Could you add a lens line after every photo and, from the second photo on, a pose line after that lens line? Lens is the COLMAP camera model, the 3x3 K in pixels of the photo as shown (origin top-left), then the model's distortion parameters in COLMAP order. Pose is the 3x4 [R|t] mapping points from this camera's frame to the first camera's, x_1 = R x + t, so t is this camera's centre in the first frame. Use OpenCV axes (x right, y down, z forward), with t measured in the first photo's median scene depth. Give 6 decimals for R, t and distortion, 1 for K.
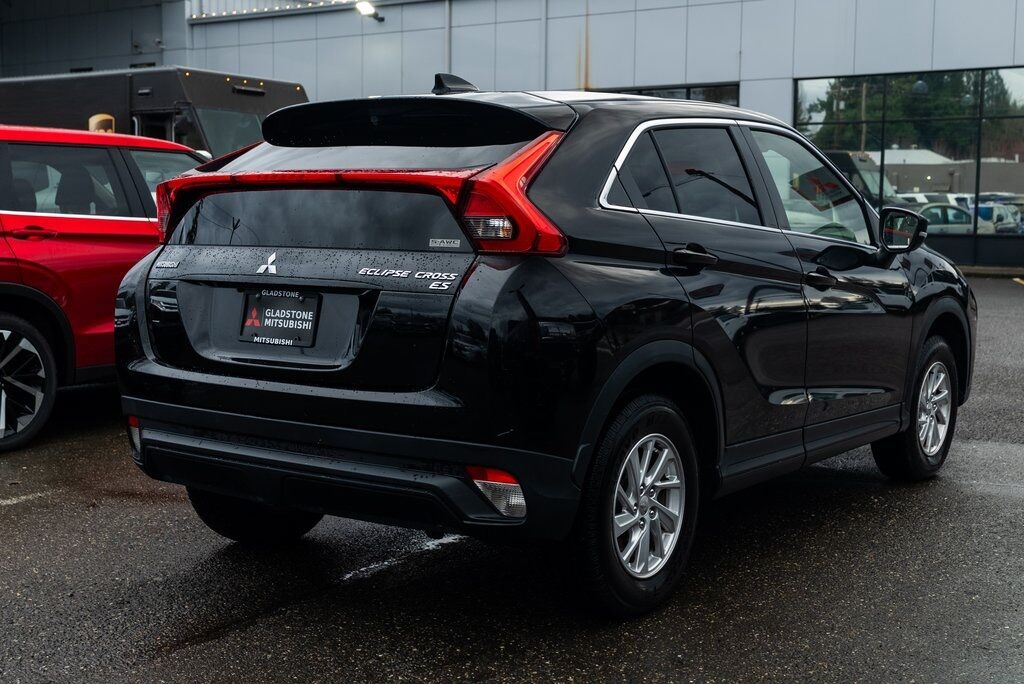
lens RADIAL K [[1277.2, 0, 513.0], [0, 1277.2, 341.7], [0, 0, 1]] dist [0.001829, -0.021545]
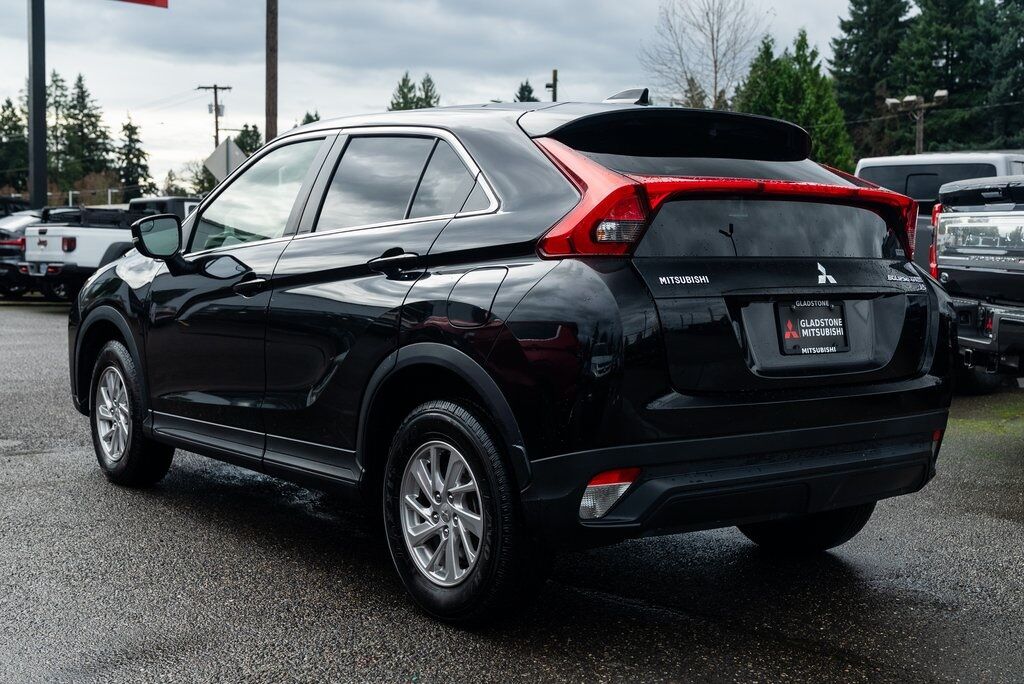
lens RADIAL K [[1229.7, 0, 512.2], [0, 1229.7, 340.1], [0, 0, 1]] dist [0.011734, 0.024029]
pose [[0.296372, -0.070510, 0.952466, -1.201289], [0.081826, 0.995479, 0.048233, -0.076244], [-0.951561, 0.063641, 0.300802, 0.943550]]
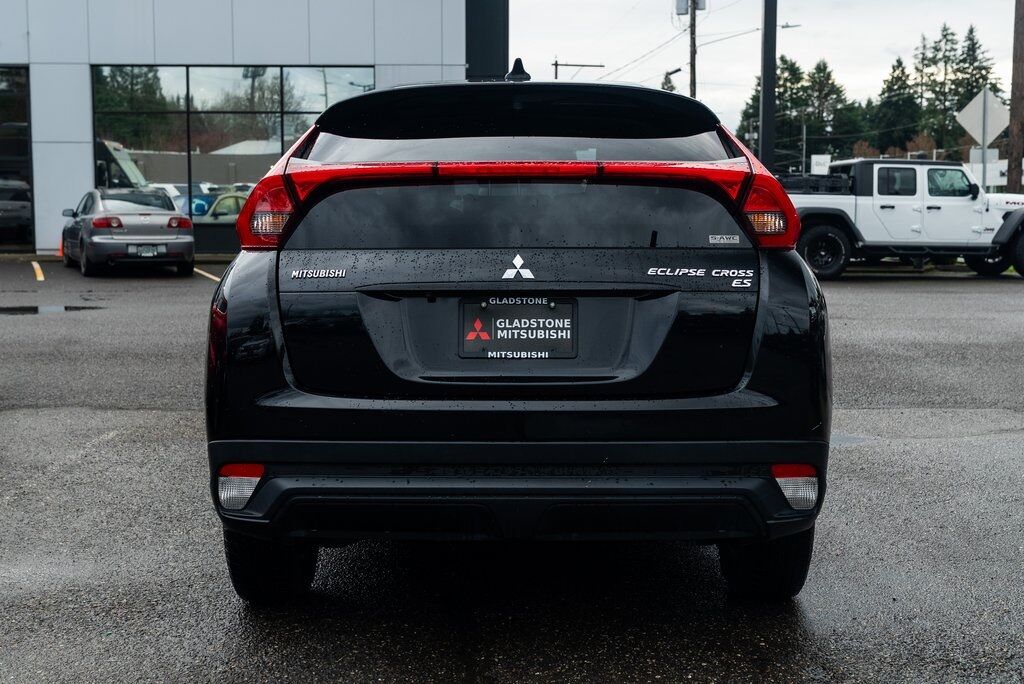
lens RADIAL K [[1277.2, 0, 513.0], [0, 1277.2, 341.7], [0, 0, 1]] dist [0.001829, -0.021545]
pose [[0.831357, -0.067661, 0.551605, -0.682614], [0.063183, 0.997633, 0.027145, -0.034025], [-0.552136, 0.012284, 0.833664, 0.266363]]
